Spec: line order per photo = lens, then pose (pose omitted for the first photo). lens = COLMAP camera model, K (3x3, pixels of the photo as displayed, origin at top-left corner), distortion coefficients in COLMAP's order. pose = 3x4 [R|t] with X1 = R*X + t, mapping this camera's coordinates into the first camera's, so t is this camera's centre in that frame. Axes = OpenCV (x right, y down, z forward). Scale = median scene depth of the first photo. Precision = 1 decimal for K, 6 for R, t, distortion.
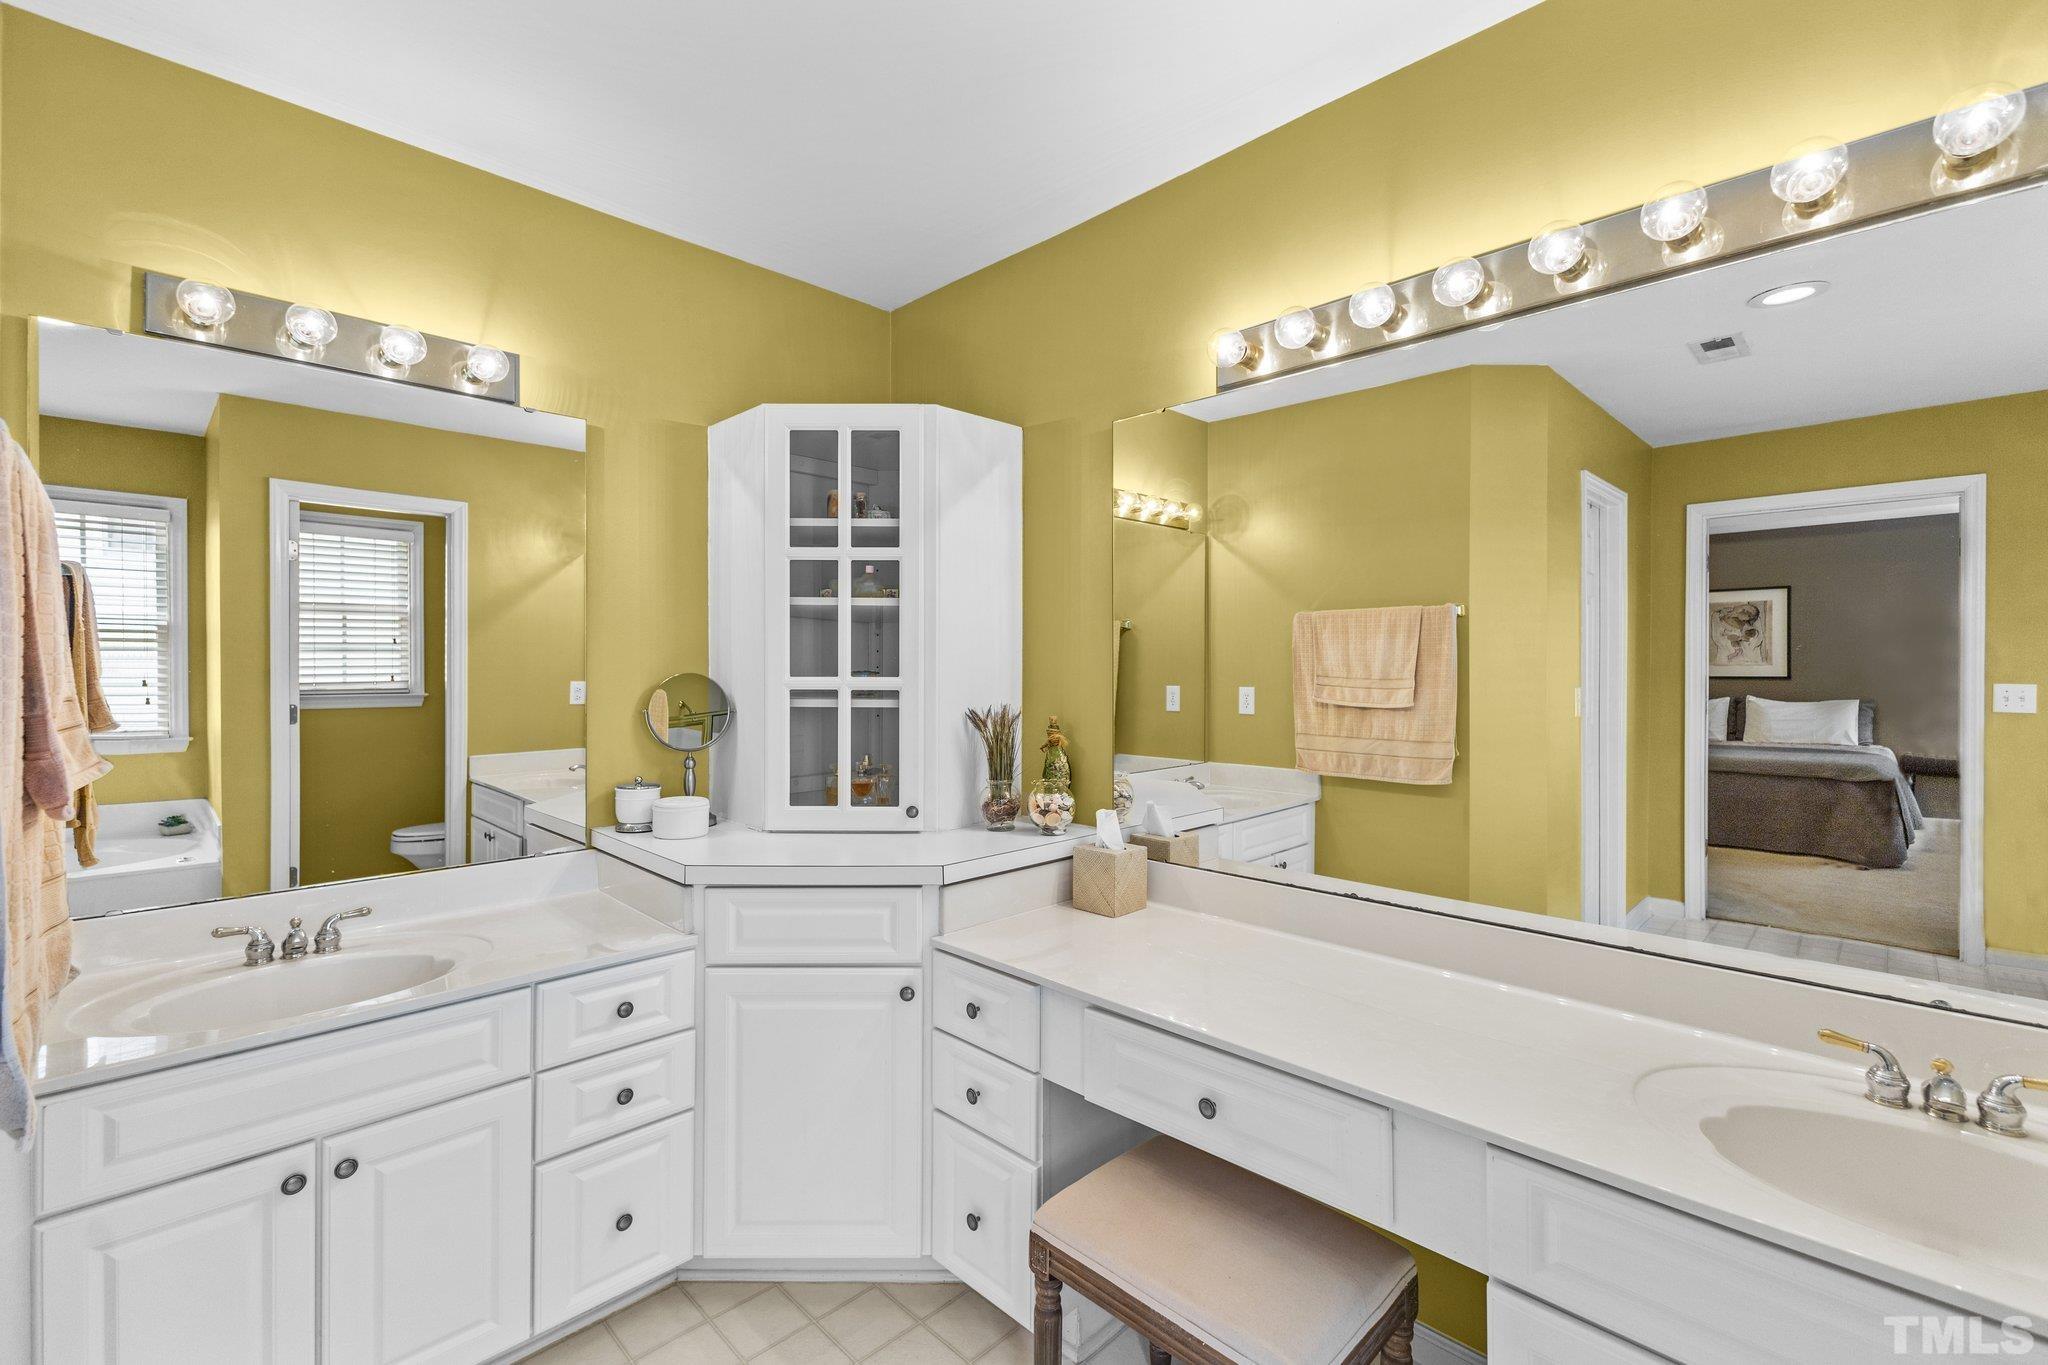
lens RADIAL K [[864.1, 0, 1018.8], [0, 864.1, 700.2], [0, 0, 1]] dist [0.002020, 0.000013]
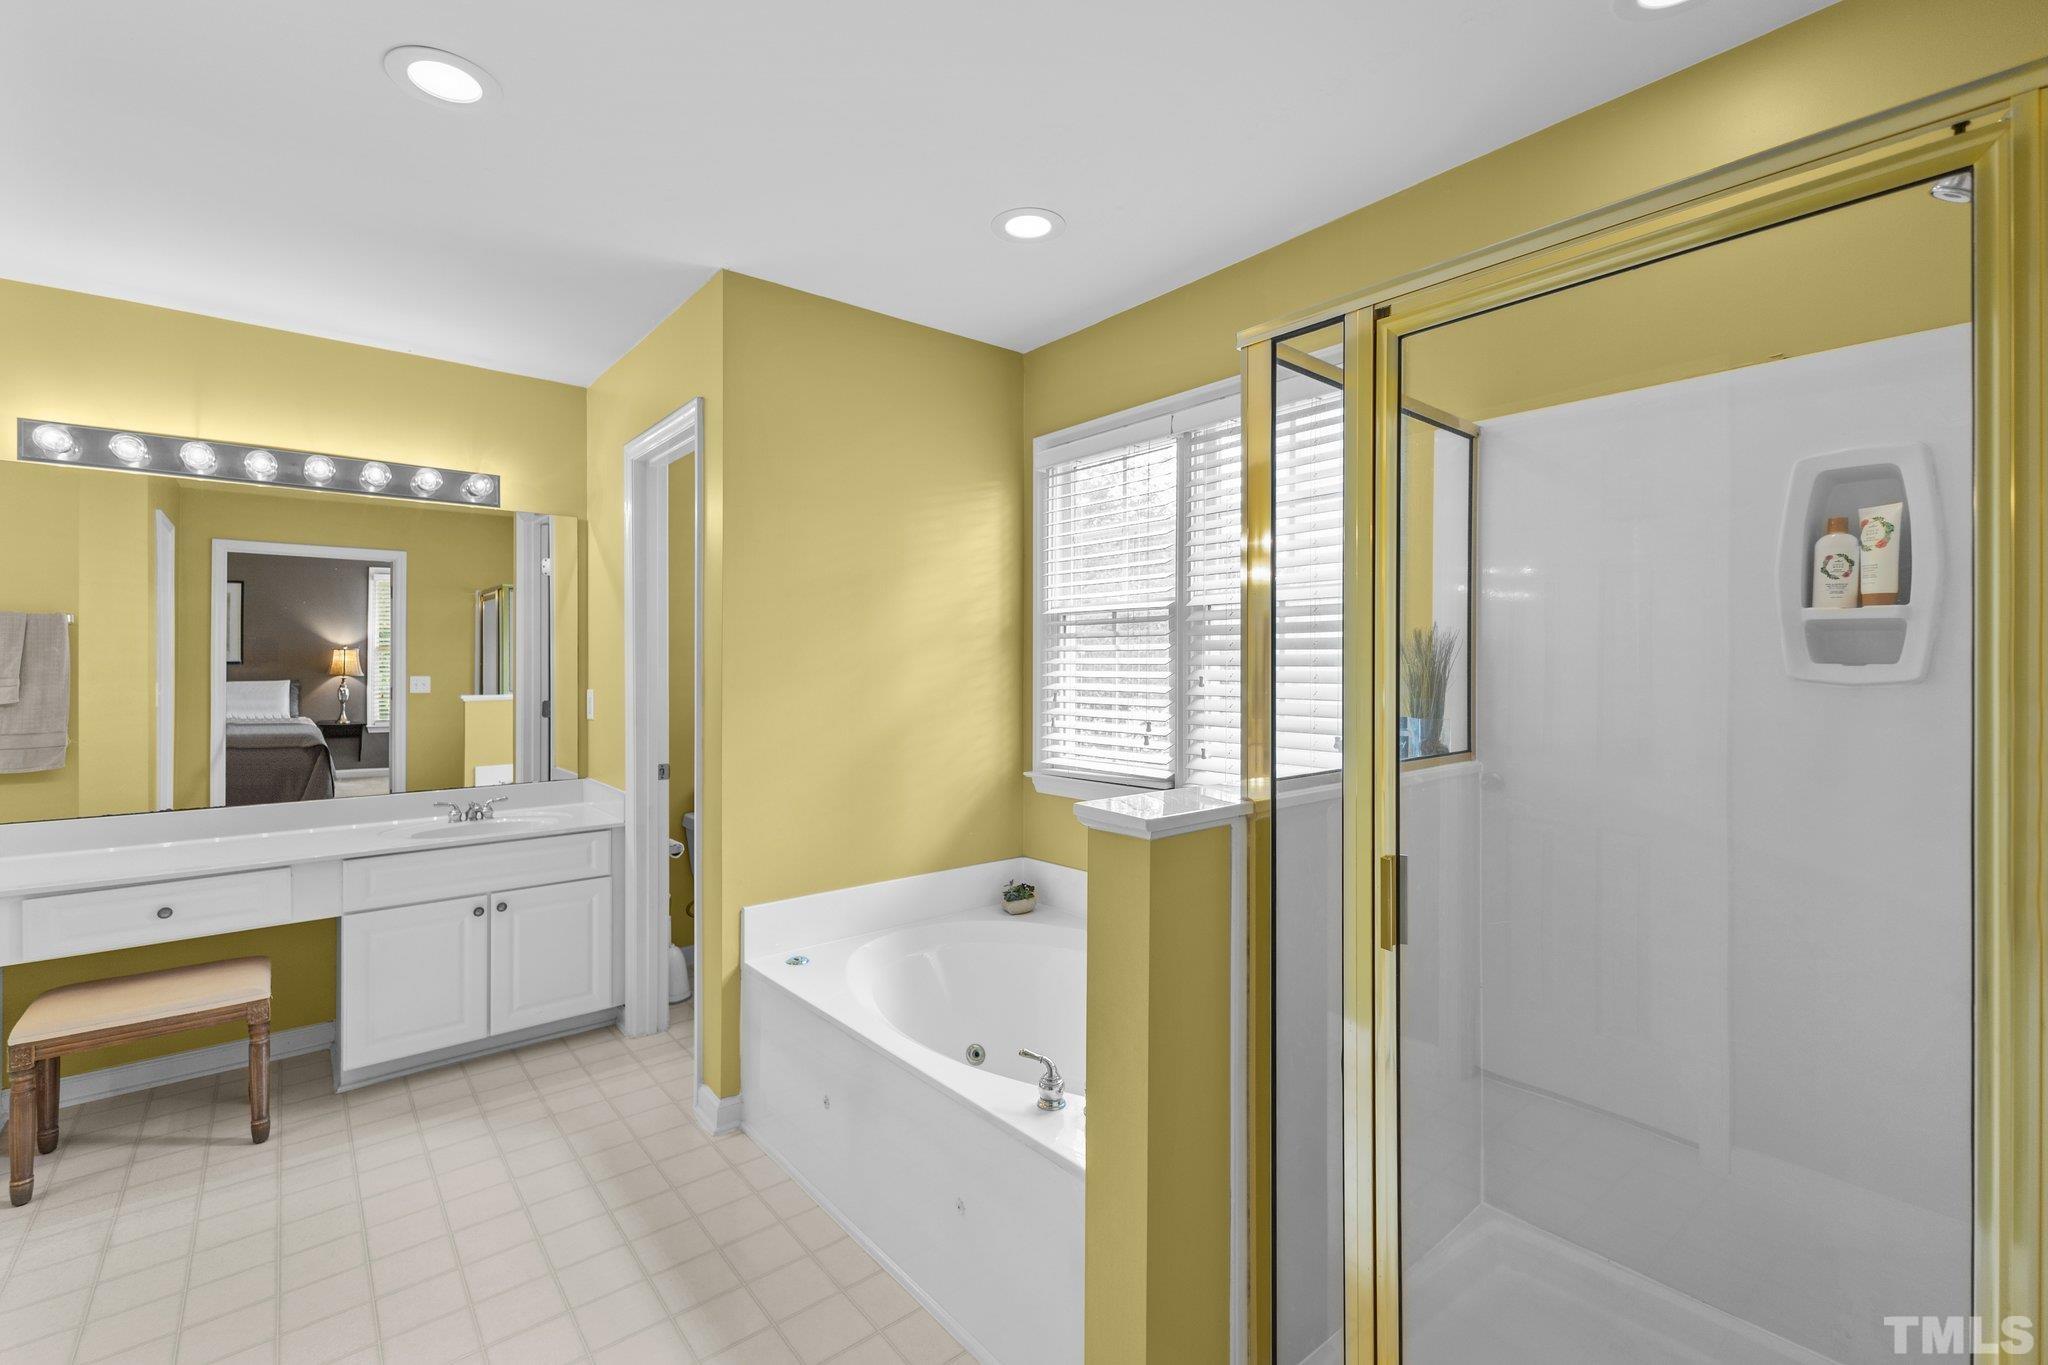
lens RADIAL K [[887.8, 0, 1028.6], [0, 887.8, 676.8], [0, 0, 1]] dist [0.005174, -0.000163]
pose [[0.072983, -0.007316, 0.997306, -0.429603], [0.004182, 0.999967, 0.007029, -0.020257], [-0.997324, 0.003657, 0.073011, -0.272894]]
